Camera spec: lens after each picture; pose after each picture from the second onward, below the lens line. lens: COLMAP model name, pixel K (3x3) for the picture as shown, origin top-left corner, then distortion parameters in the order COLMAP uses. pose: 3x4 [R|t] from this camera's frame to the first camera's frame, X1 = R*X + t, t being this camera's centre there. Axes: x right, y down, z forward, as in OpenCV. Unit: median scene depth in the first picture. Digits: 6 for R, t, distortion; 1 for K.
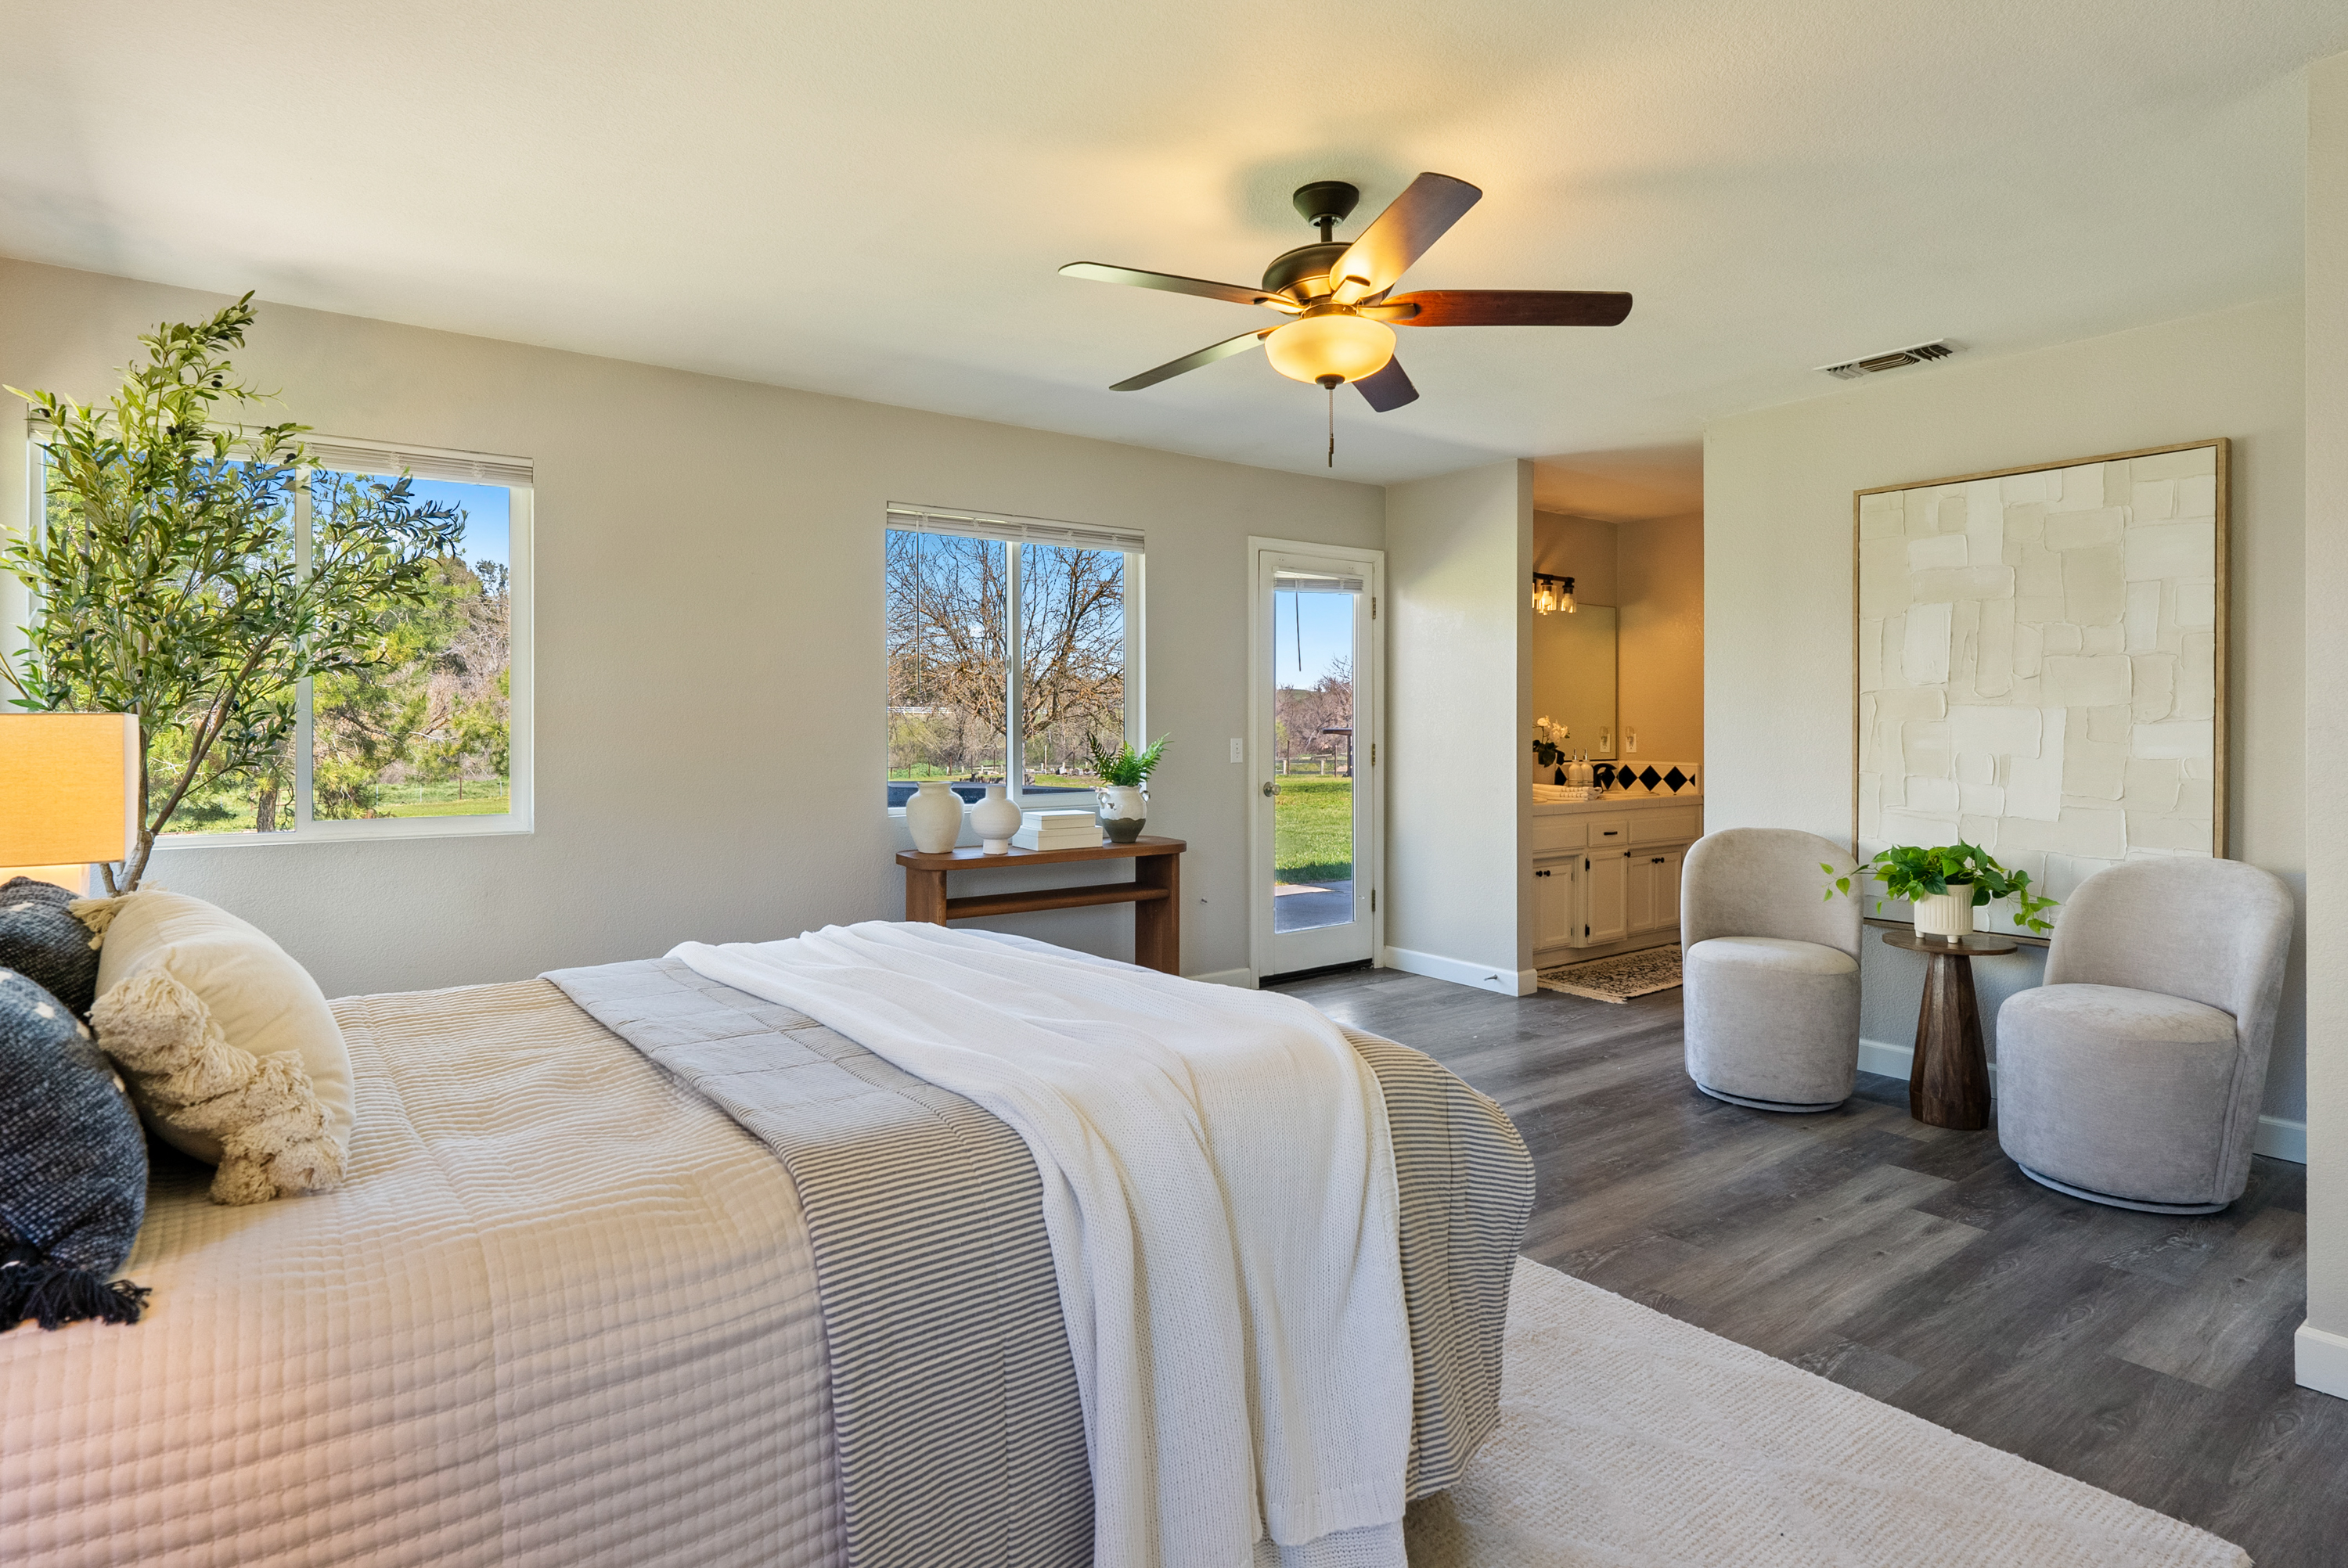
lens RADIAL K [[1249.5, 0, 1164.2], [0, 1249.5, 737.2], [0, 0, 1]] dist [-0.002306, -0.000063]
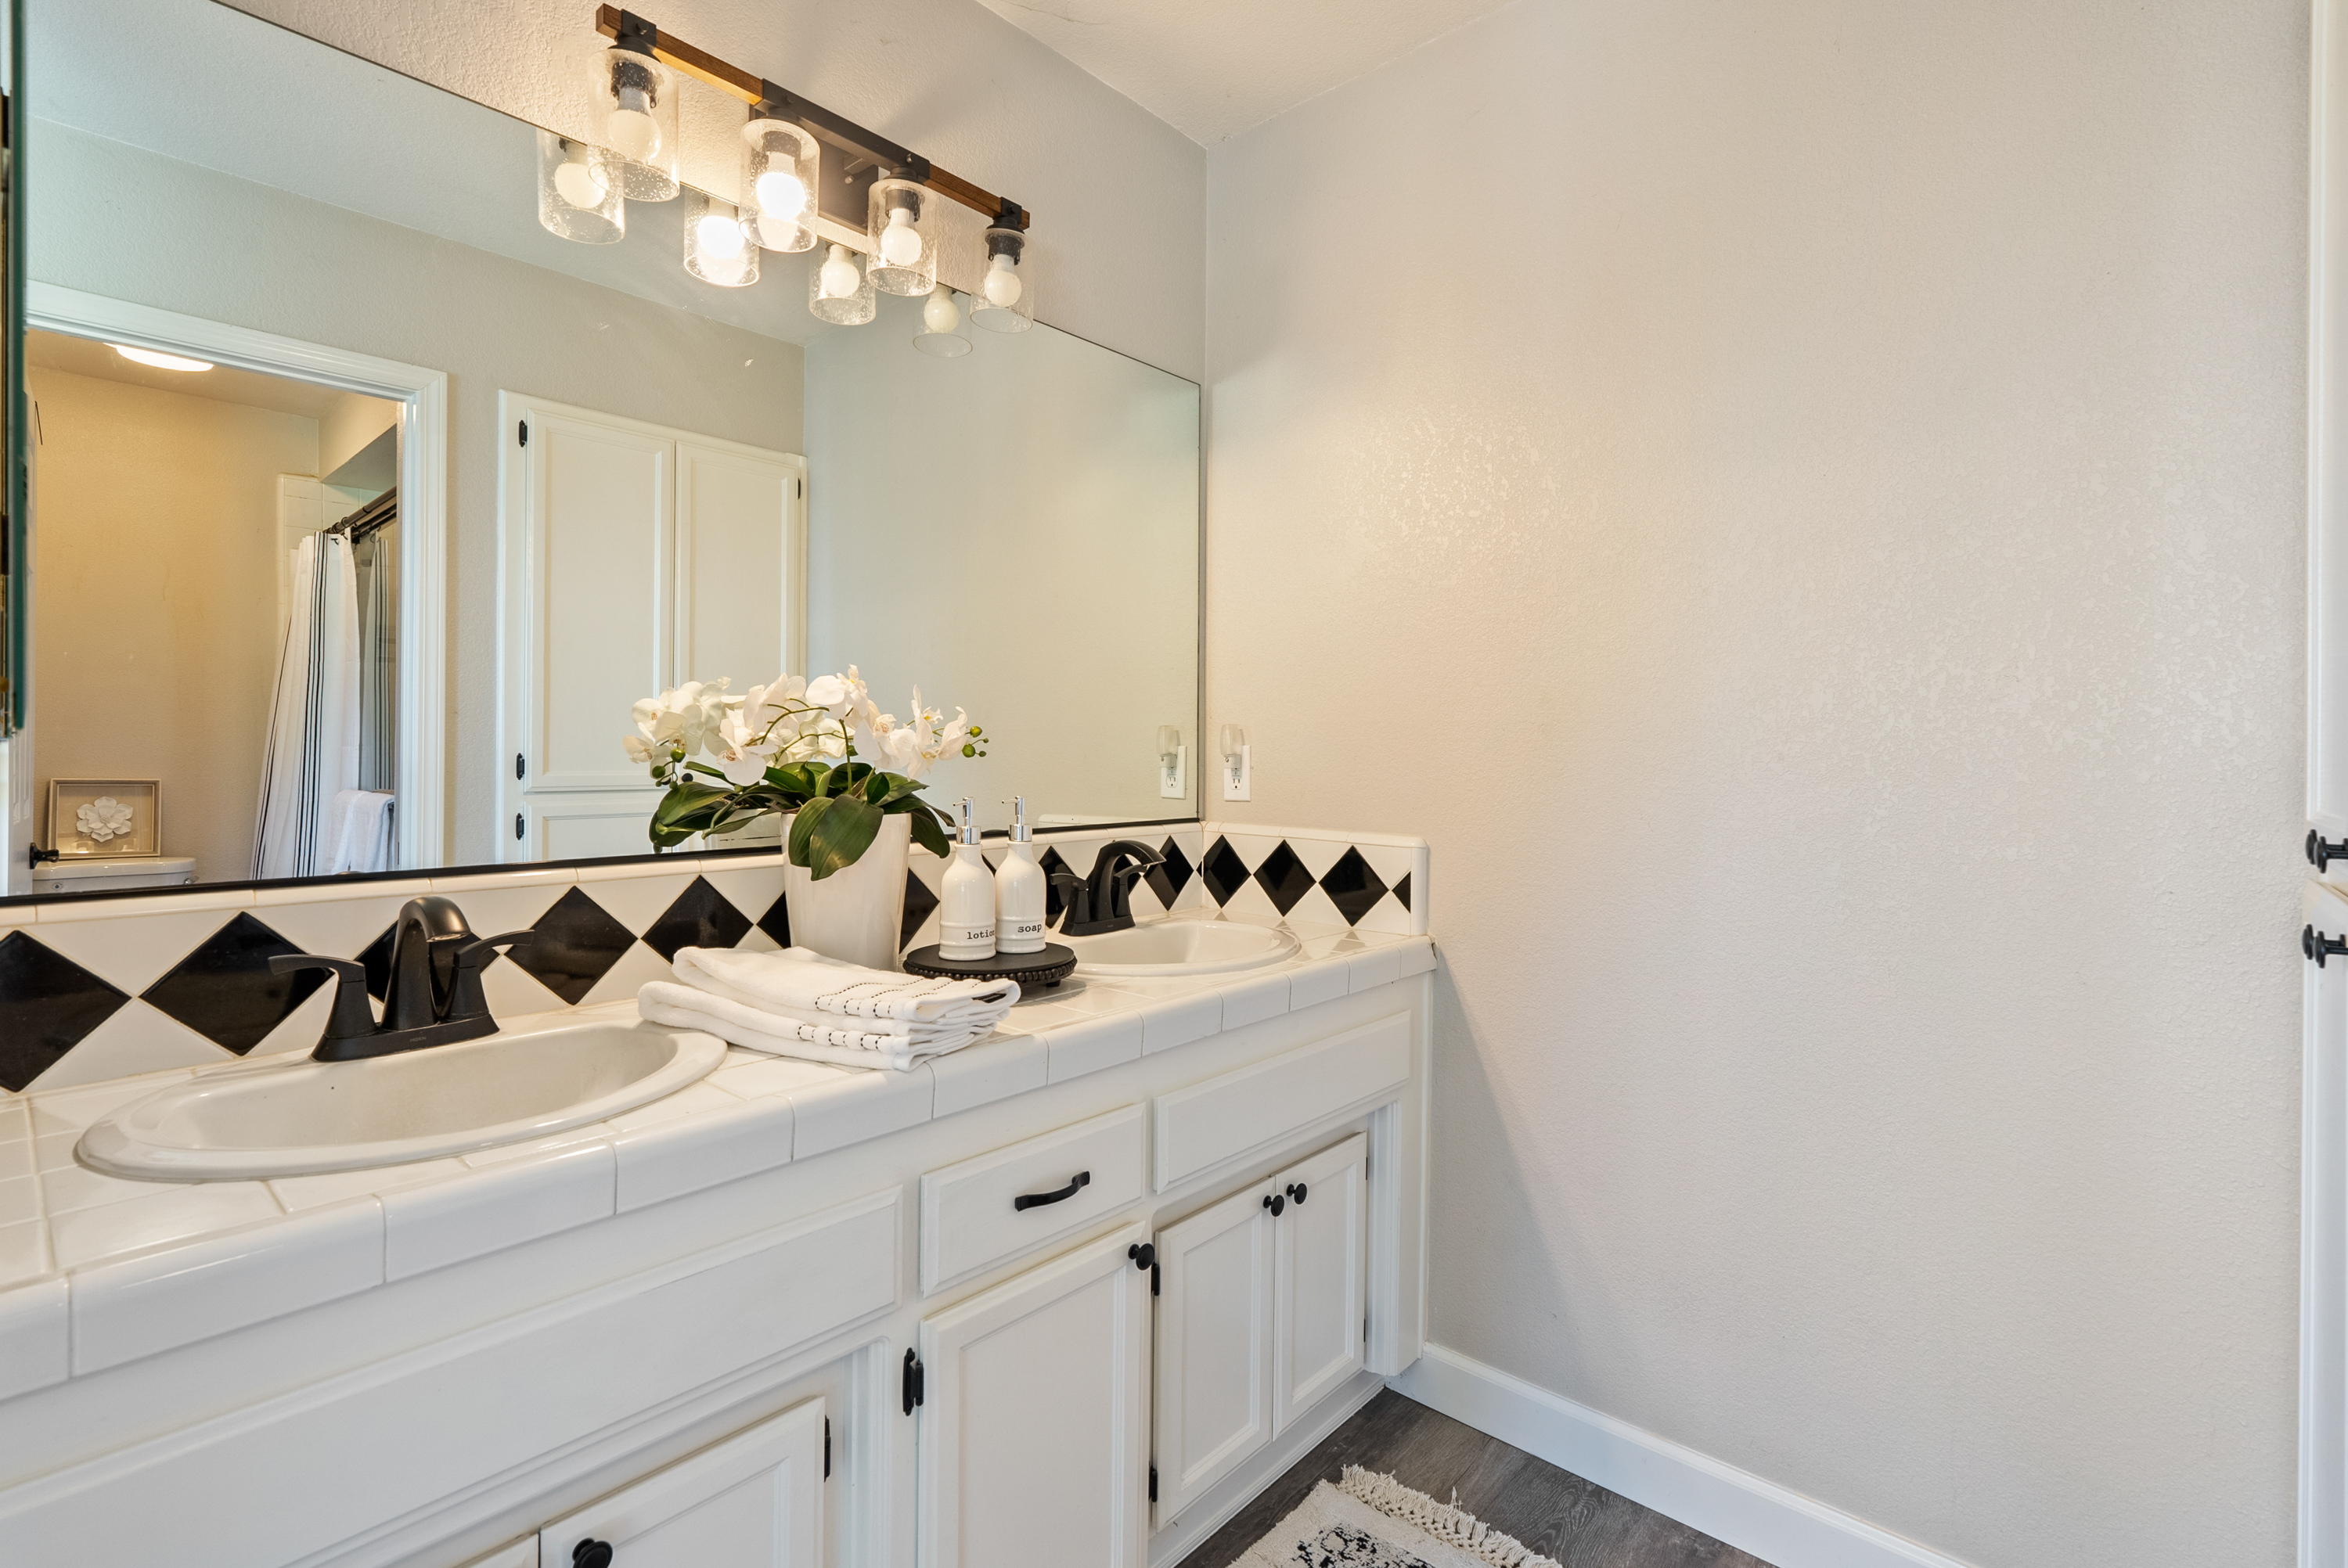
lens RADIAL K [[1059.2, 0, 1176.5], [0, 1059.2, 769.1], [0, 0, 1]] dist [0.000004, 0.000366]
pose [[0.981108, 0.004684, 0.193405, 0.308325], [-0.005538, 0.999977, 0.003874, 0.002460], [-0.193383, -0.004872, 0.981111, 0.733341]]
